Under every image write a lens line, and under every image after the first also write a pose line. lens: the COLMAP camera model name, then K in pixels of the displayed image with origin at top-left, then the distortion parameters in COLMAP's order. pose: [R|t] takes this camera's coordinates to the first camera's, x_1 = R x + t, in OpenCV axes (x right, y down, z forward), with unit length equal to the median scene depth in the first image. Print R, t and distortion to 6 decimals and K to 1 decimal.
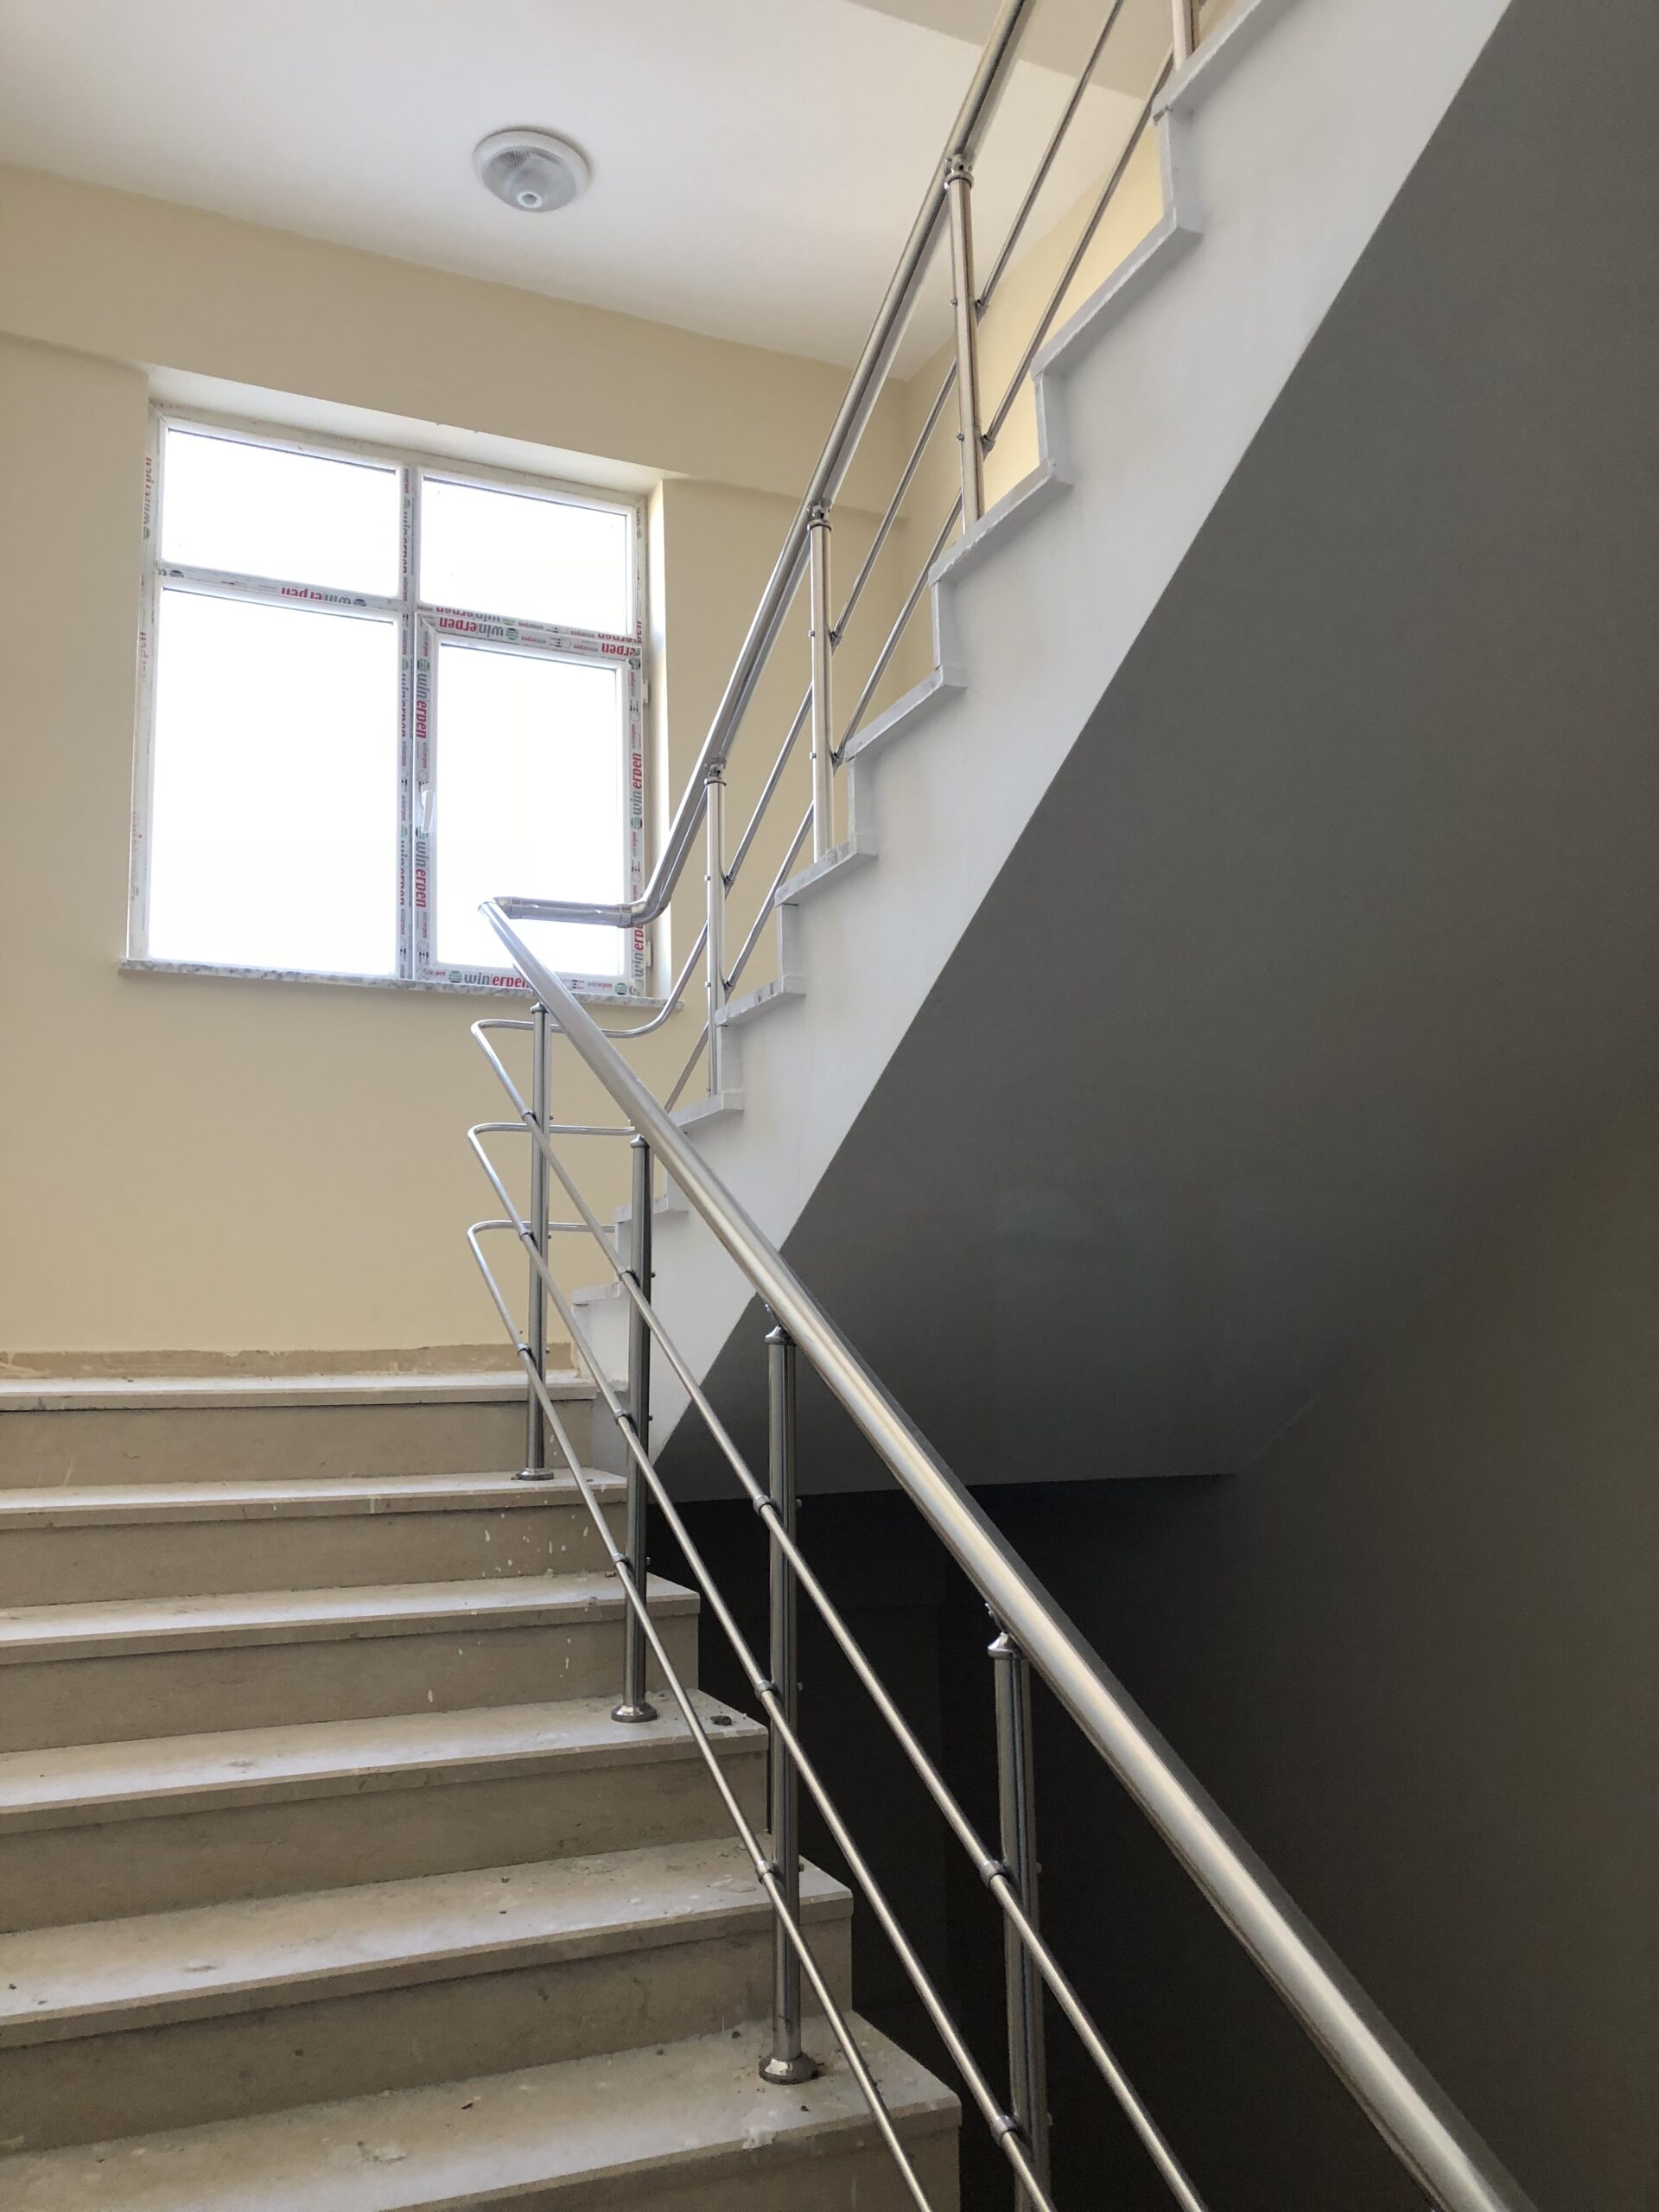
lens RADIAL K [[1793.9, 0, 834.1], [0, 1793.9, 1098.1], [0, 0, 1]] dist [0.033554, -0.011203]
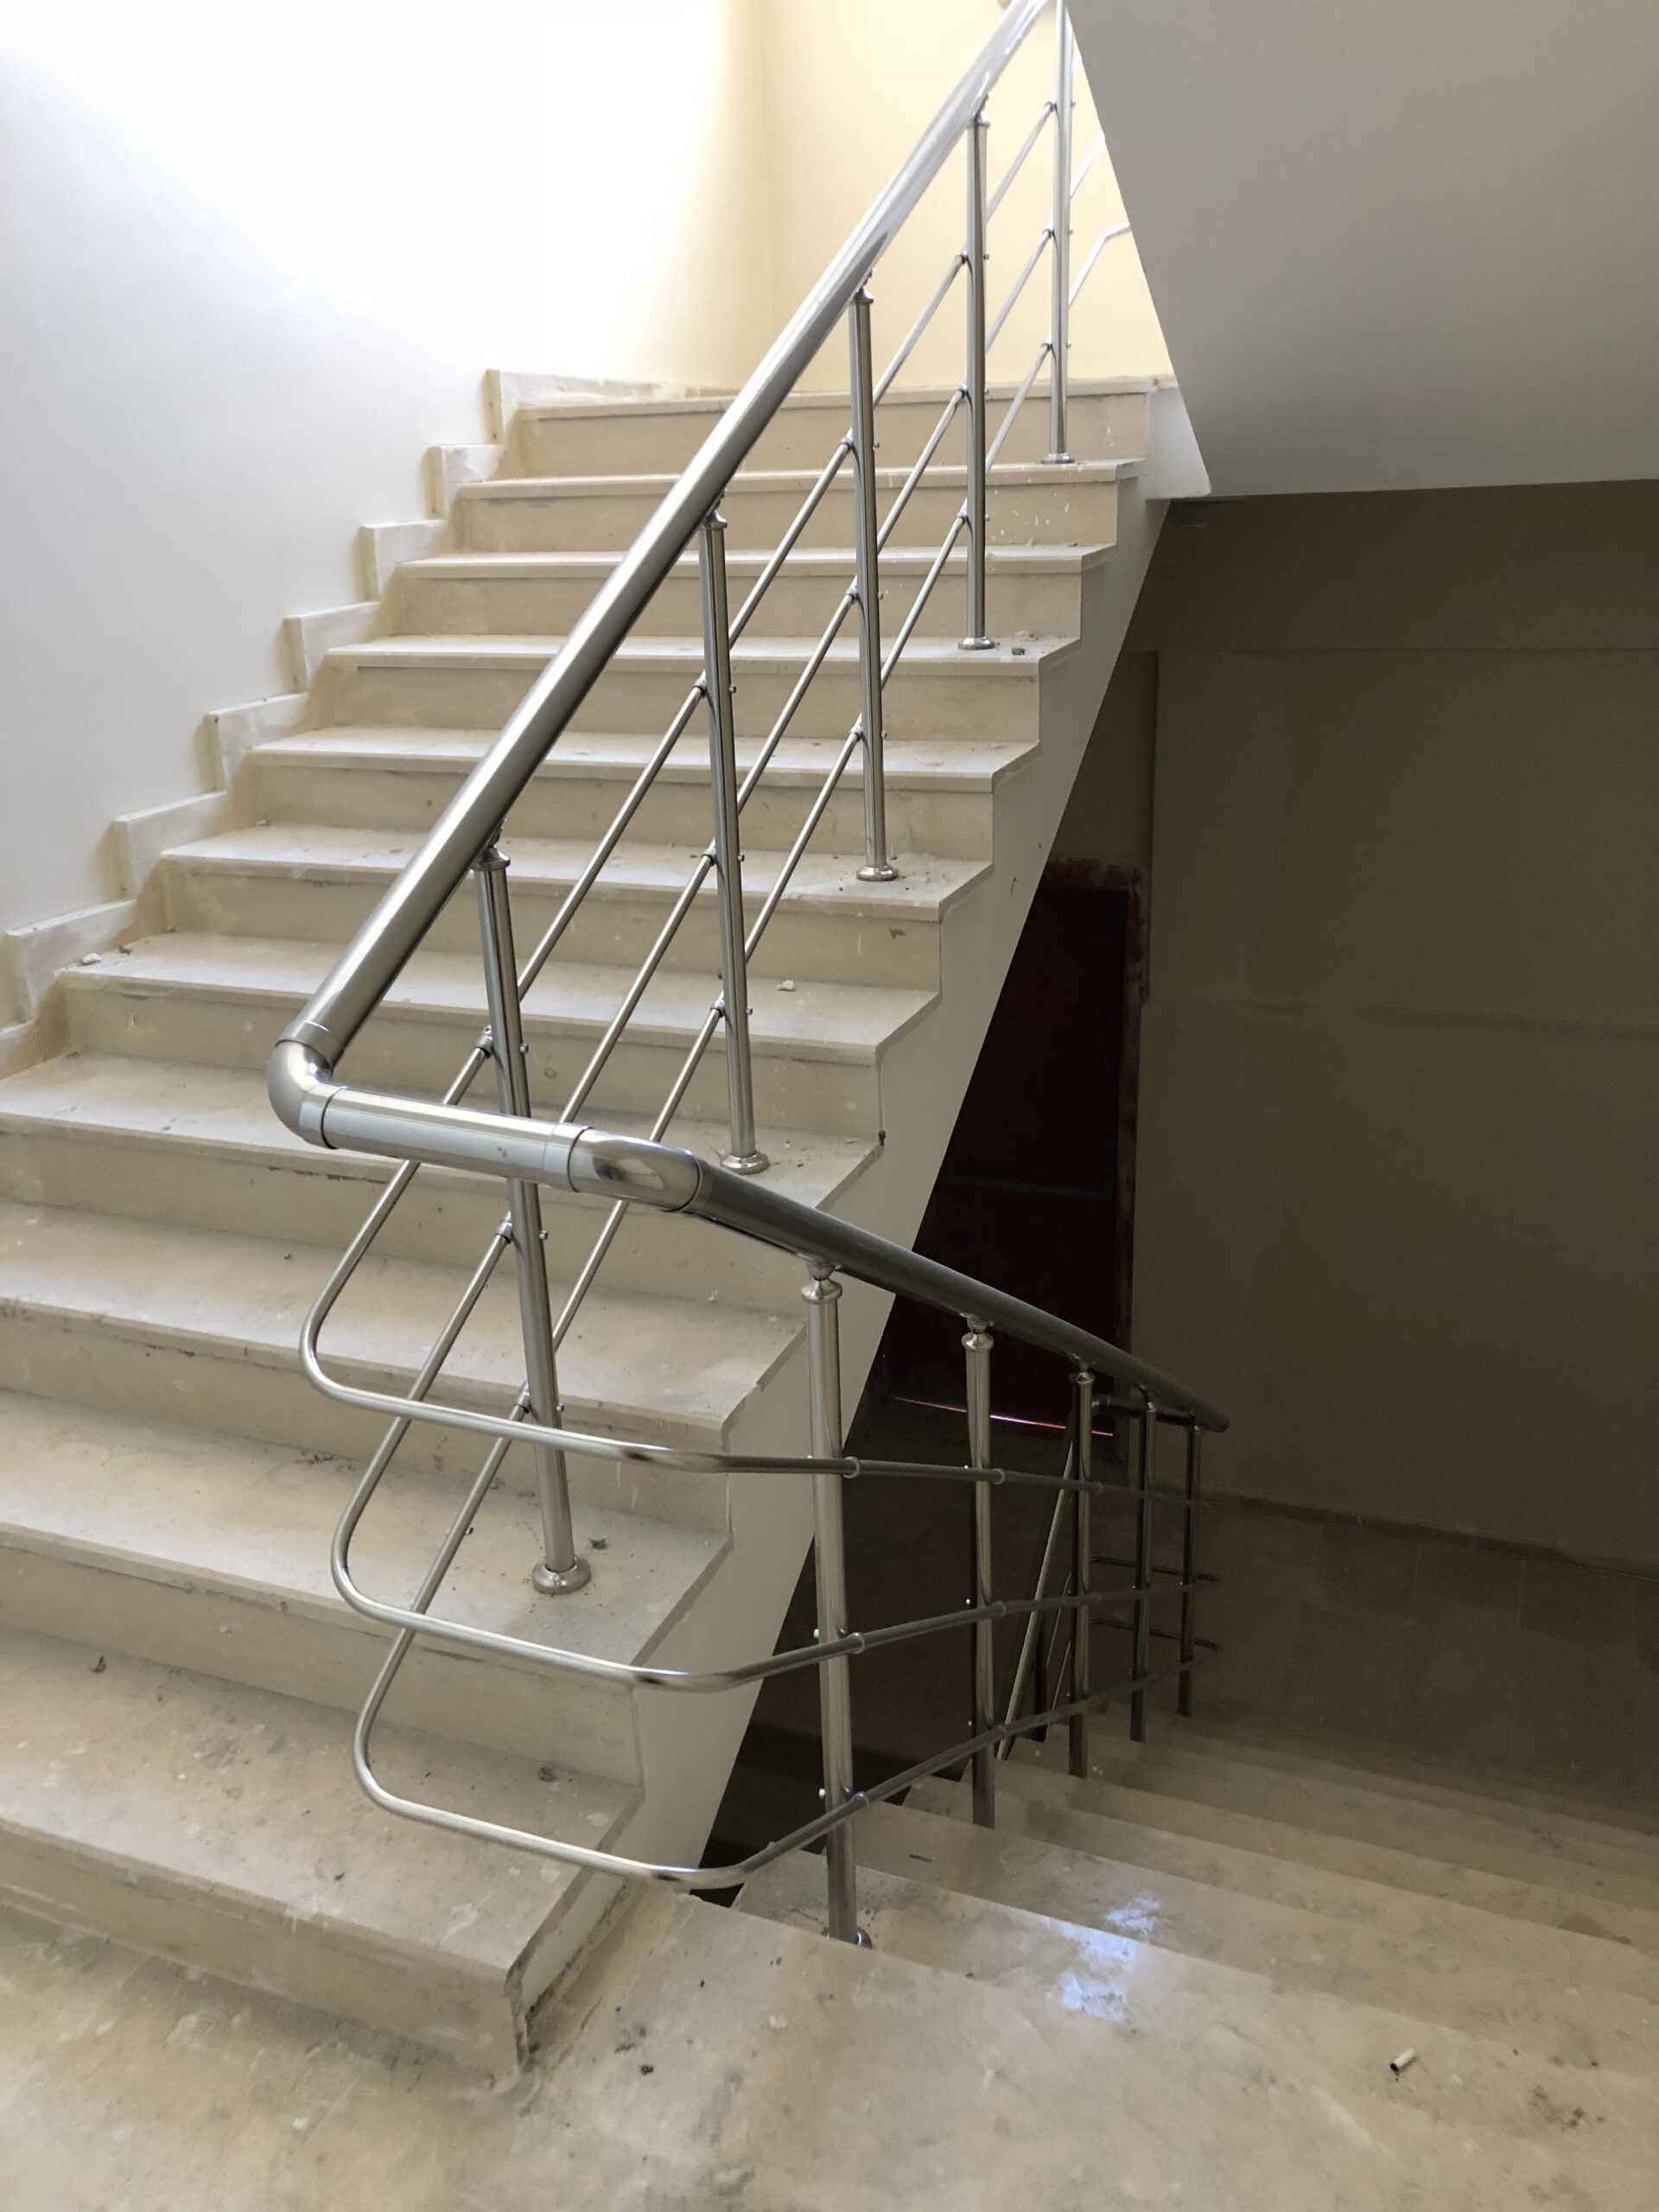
lens RADIAL K [[1808.5, 0, 843.5], [0, 1808.5, 1088.8], [0, 0, 1]] dist [0.050495, -0.045697]
pose [[0.684123, 0.224520, -0.693950, 0.922723], [0.138229, 0.894288, 0.425608, 0.083111], [0.716148, -0.387092, 0.580768, 0.100602]]
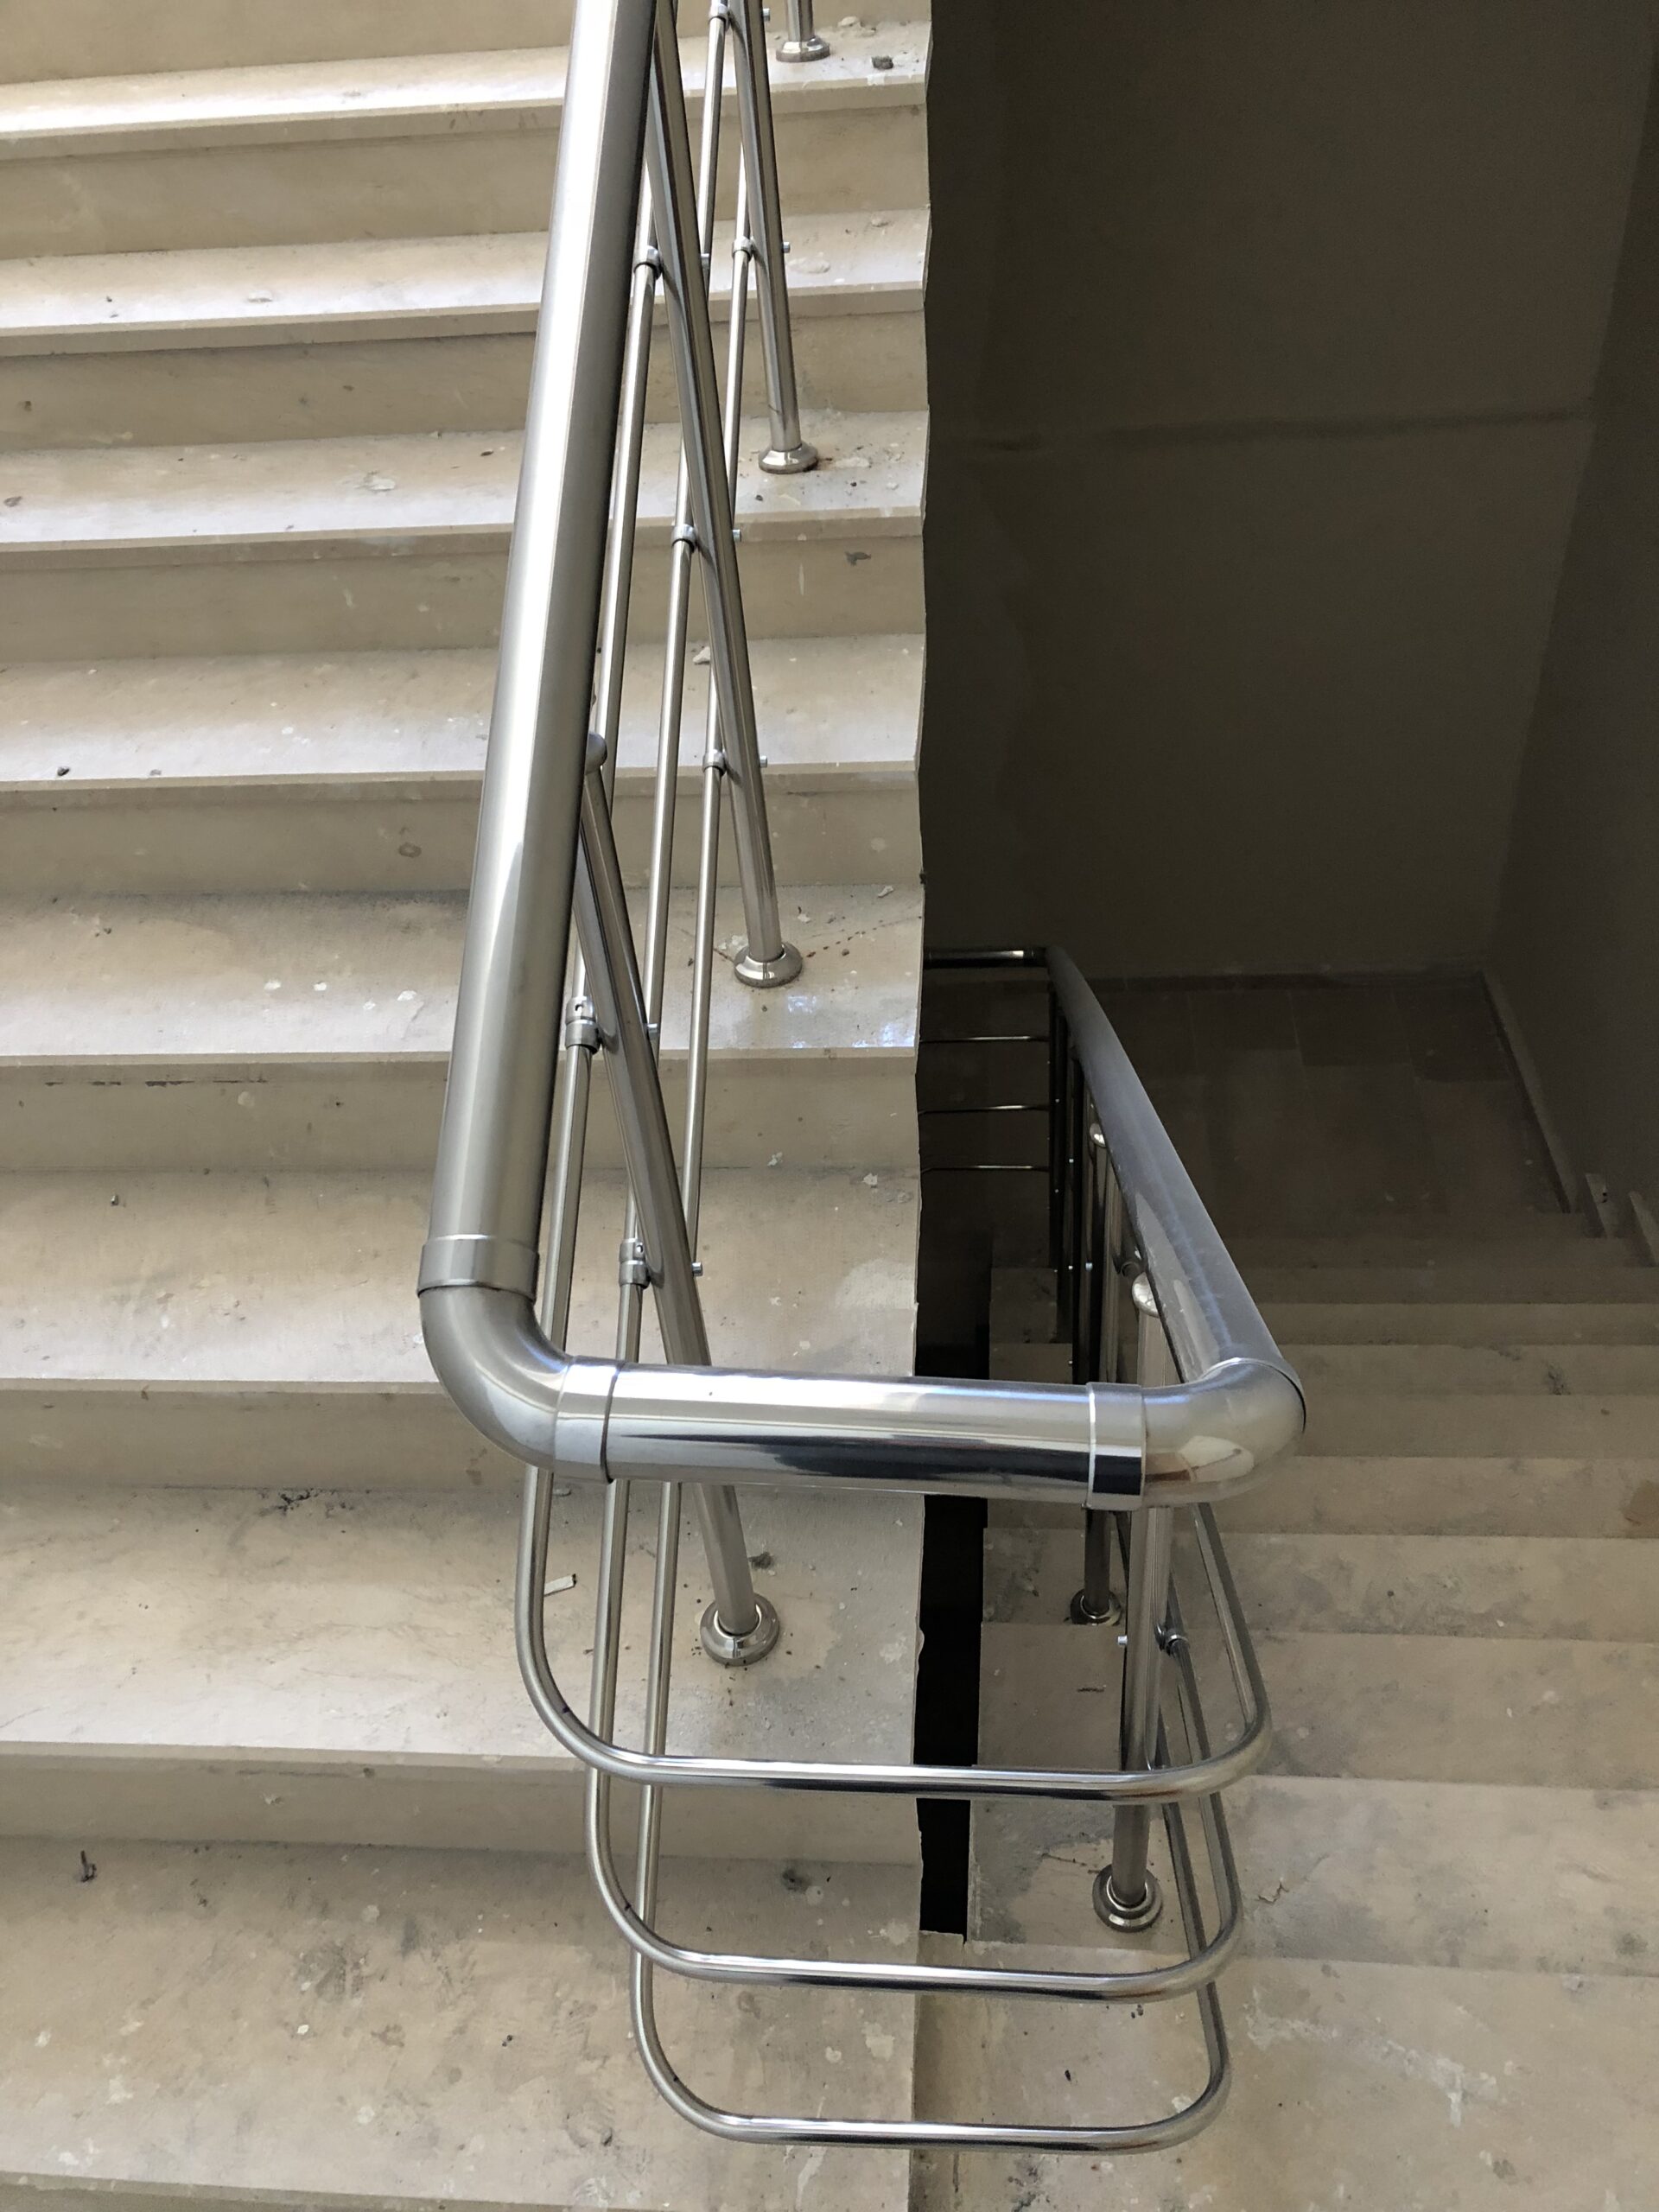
lens RADIAL K [[1793.9, 0, 834.1], [0, 1793.9, 1098.1], [0, 0, 1]] dist [0.033554, -0.011203]
pose [[0.870899, 0.272832, -0.408776, 0.466286], [0.135975, 0.665521, 0.733888, 0.052587], [0.472277, -0.694726, 0.542503, 0.235246]]
